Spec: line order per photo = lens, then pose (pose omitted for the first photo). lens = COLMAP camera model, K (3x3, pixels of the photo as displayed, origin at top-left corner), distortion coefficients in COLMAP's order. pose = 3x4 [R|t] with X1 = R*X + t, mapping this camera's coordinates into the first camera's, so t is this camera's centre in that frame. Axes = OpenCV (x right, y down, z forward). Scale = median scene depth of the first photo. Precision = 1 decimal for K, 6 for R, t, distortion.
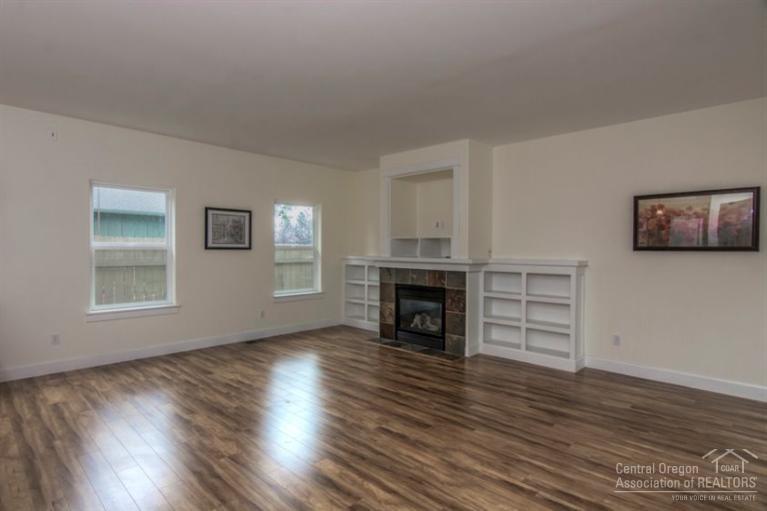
lens RADIAL K [[403.1, 0, 380.5], [0, 403.1, 255.1], [0, 0, 1]] dist [-0.000390, 0.000047]
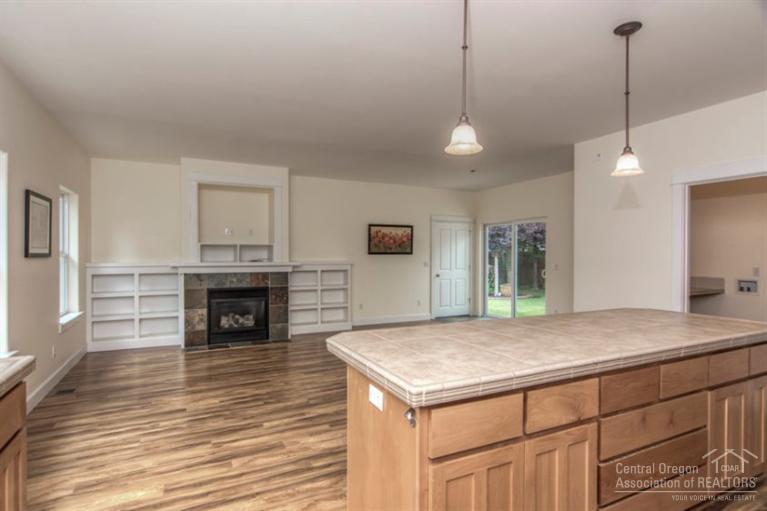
lens RADIAL K [[403.1, 0, 380.5], [0, 403.1, 255.1], [0, 0, 1]] dist [-0.000390, 0.000047]
pose [[0.337775, -0.009374, 0.941180, -0.881083], [0.014117, 0.999888, 0.004893, -0.013859], [-0.941121, 0.011634, 0.337869, 0.290847]]
